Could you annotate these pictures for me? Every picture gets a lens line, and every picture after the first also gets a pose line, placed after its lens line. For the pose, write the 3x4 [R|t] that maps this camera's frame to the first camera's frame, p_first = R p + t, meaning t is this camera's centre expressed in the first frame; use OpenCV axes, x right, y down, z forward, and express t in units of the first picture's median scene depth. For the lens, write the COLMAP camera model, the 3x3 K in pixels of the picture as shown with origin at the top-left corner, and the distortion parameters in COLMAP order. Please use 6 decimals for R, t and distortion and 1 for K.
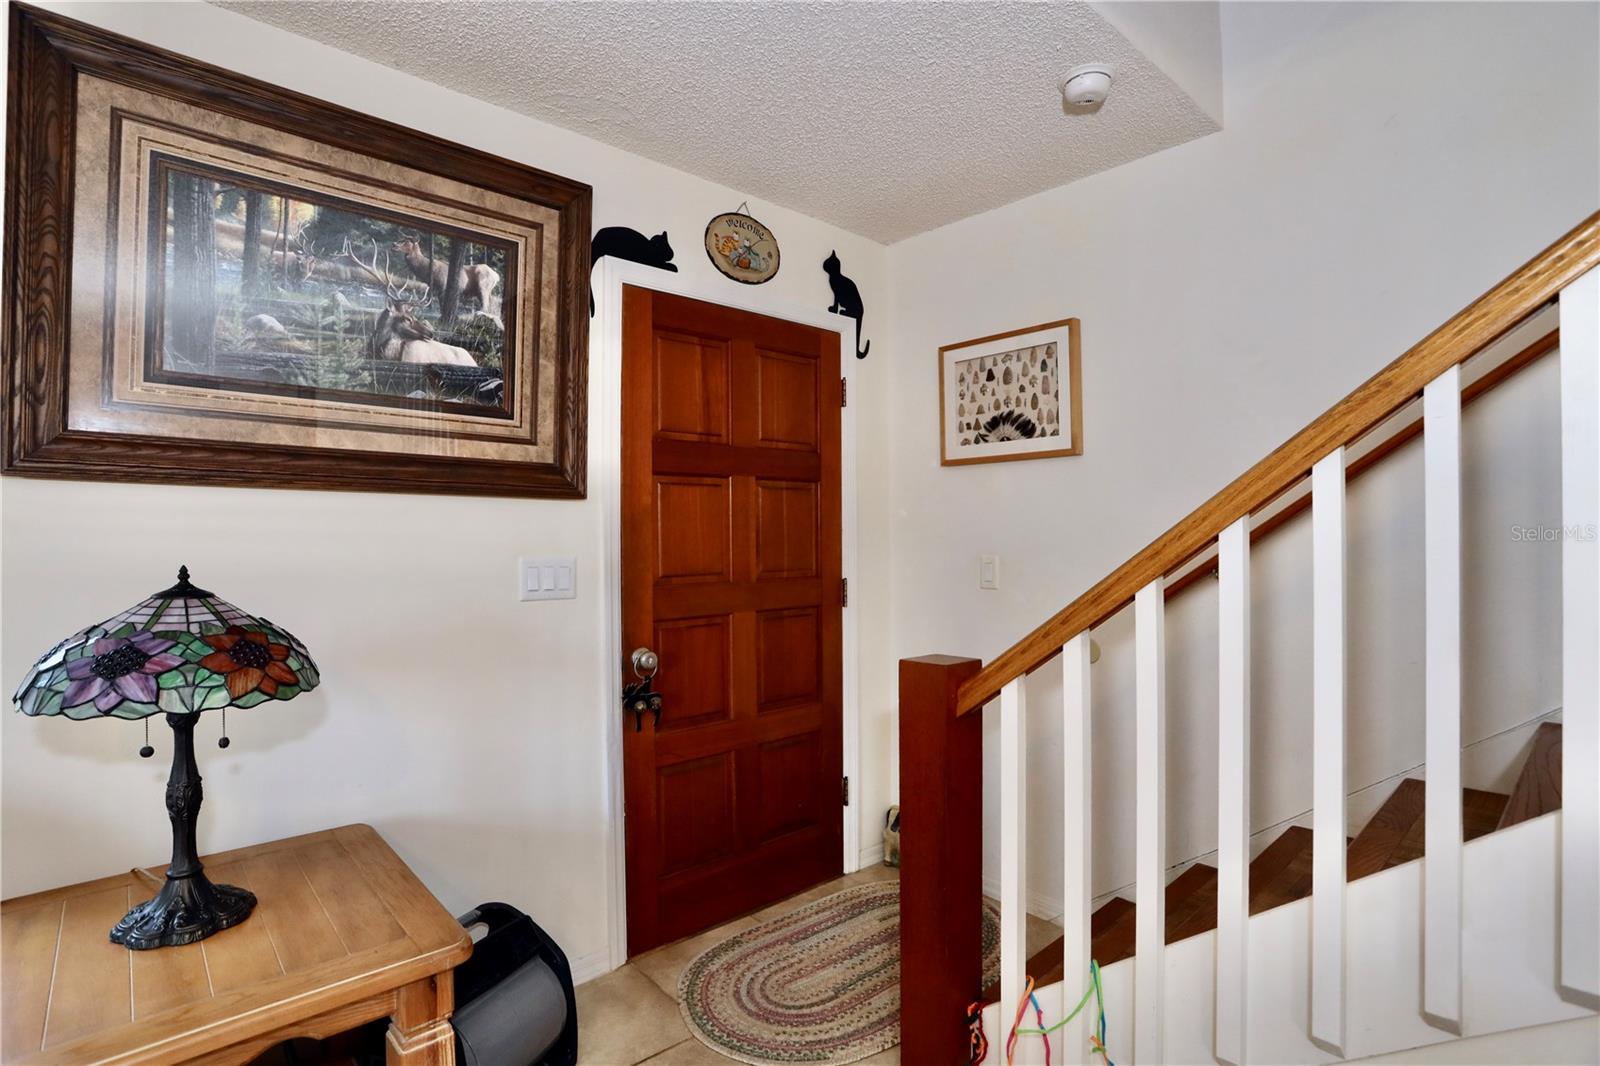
lens RADIAL K [[783.2, 0, 790.4], [0, 783.2, 530.7], [0, 0, 1]] dist [-0.064907, 0.025028]
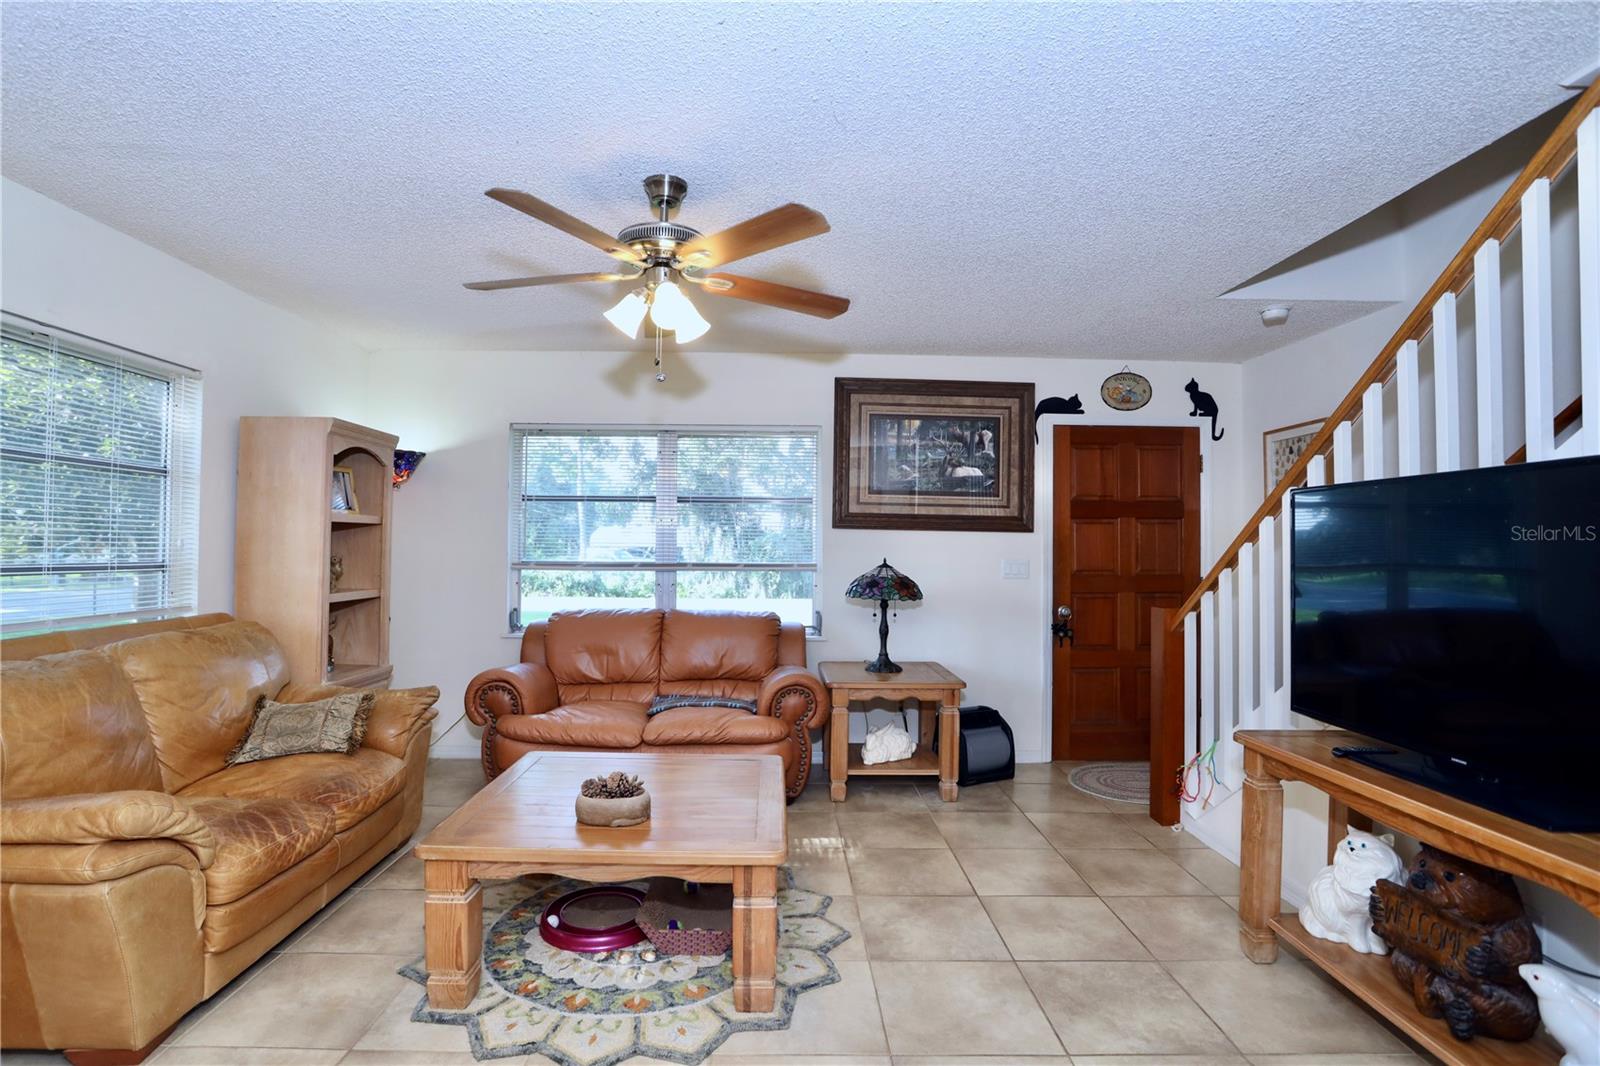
lens RADIAL K [[783.2, 0, 784.0], [0, 783.2, 531.1], [0, 0, 1]] dist [-0.064907, 0.025028]
pose [[0.756244, -0.002654, -0.654284, 0.608199], [-0.006902, 0.999904, -0.012035, -0.013011], [0.654253, 0.013617, 0.756153, -1.040626]]
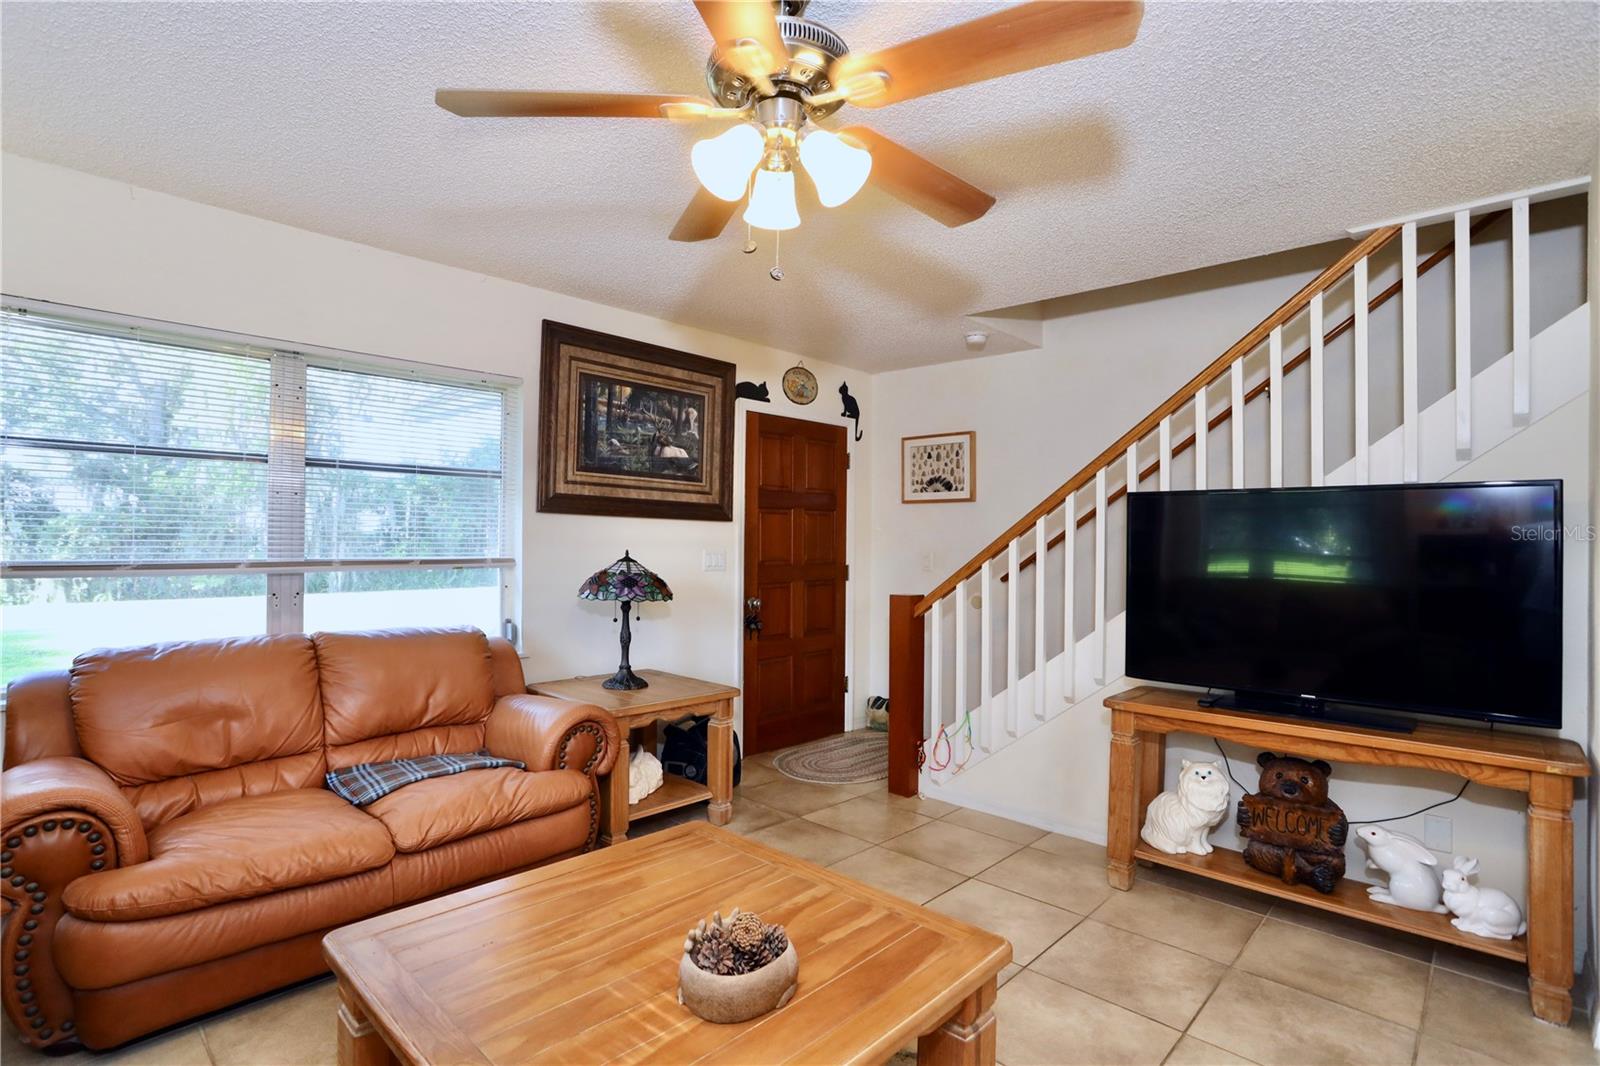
lens RADIAL K [[783.2, 0, 790.5], [0, 783.2, 529.6], [0, 0, 1]] dist [-0.064907, 0.025028]
pose [[0.996657, 0.016270, 0.080059, -0.270427], [-0.015847, 0.999857, -0.005918, -0.009194], [-0.080144, 0.004629, 0.996773, -1.021676]]
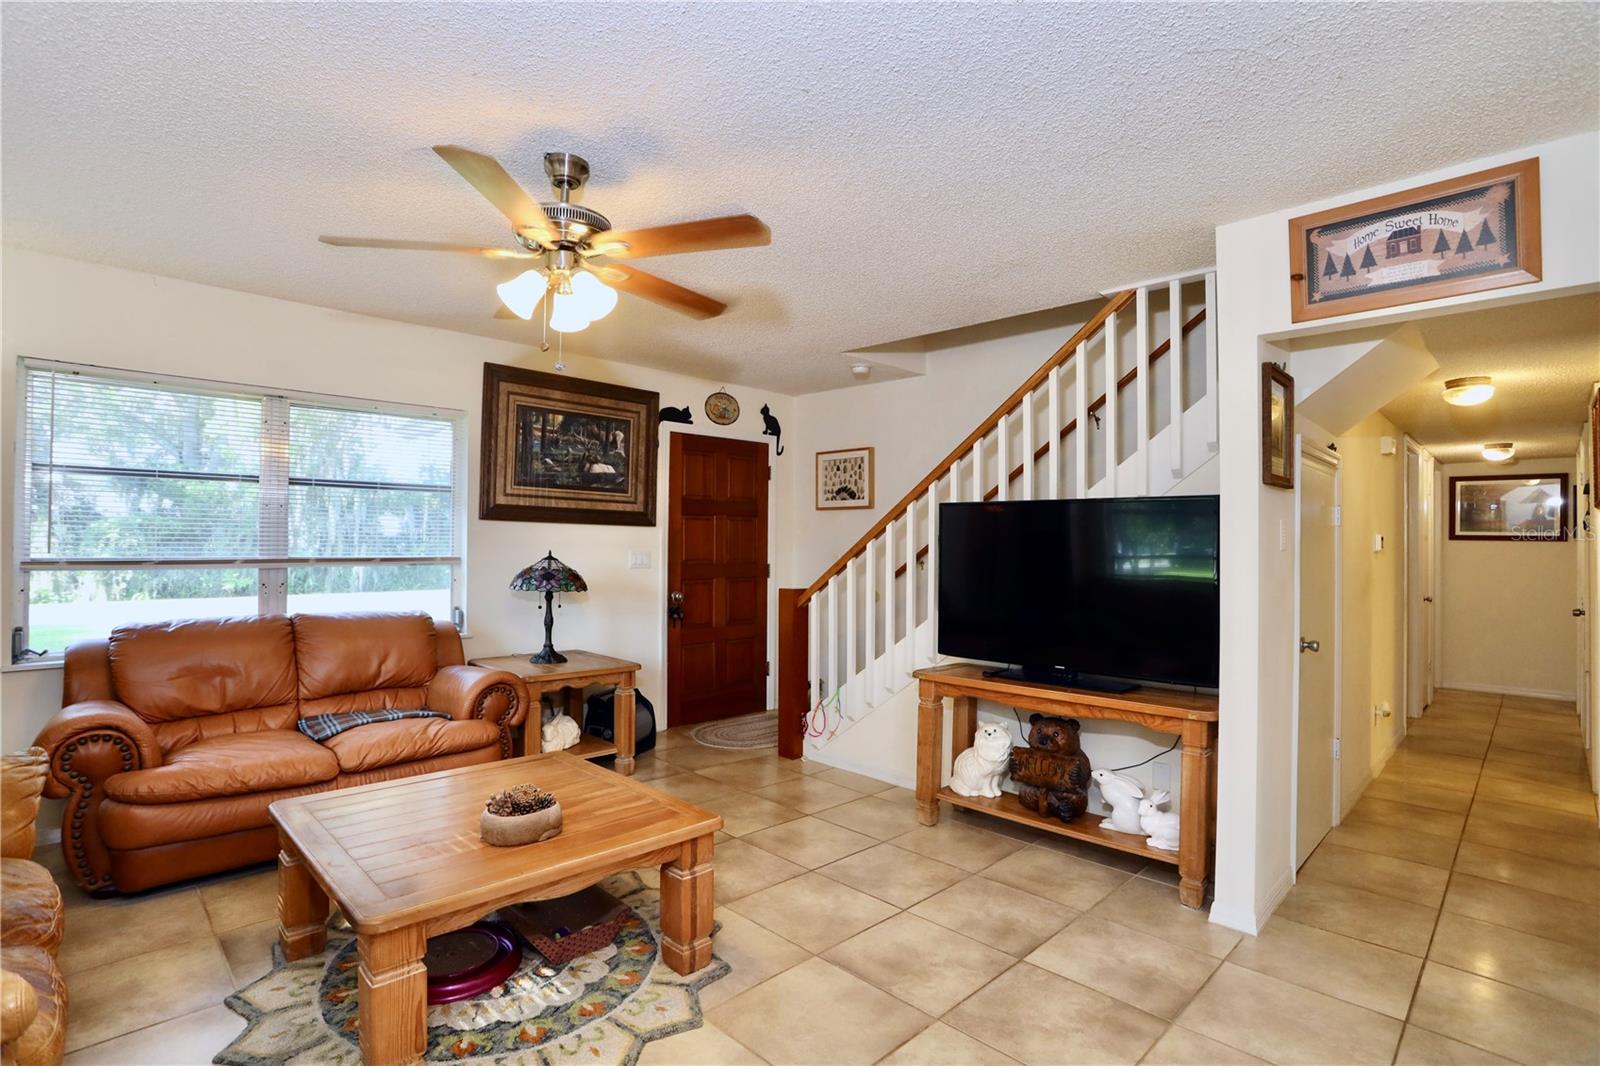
lens RADIAL K [[783.2, 0, 788.3], [0, 783.2, 528.2], [0, 0, 1]] dist [-0.064907, 0.025028]
pose [[0.998693, 0.015558, 0.048688, 0.025272], [-0.015096, 0.999838, -0.009850, -0.017085], [-0.048834, 0.009102, 0.998765, -1.383384]]
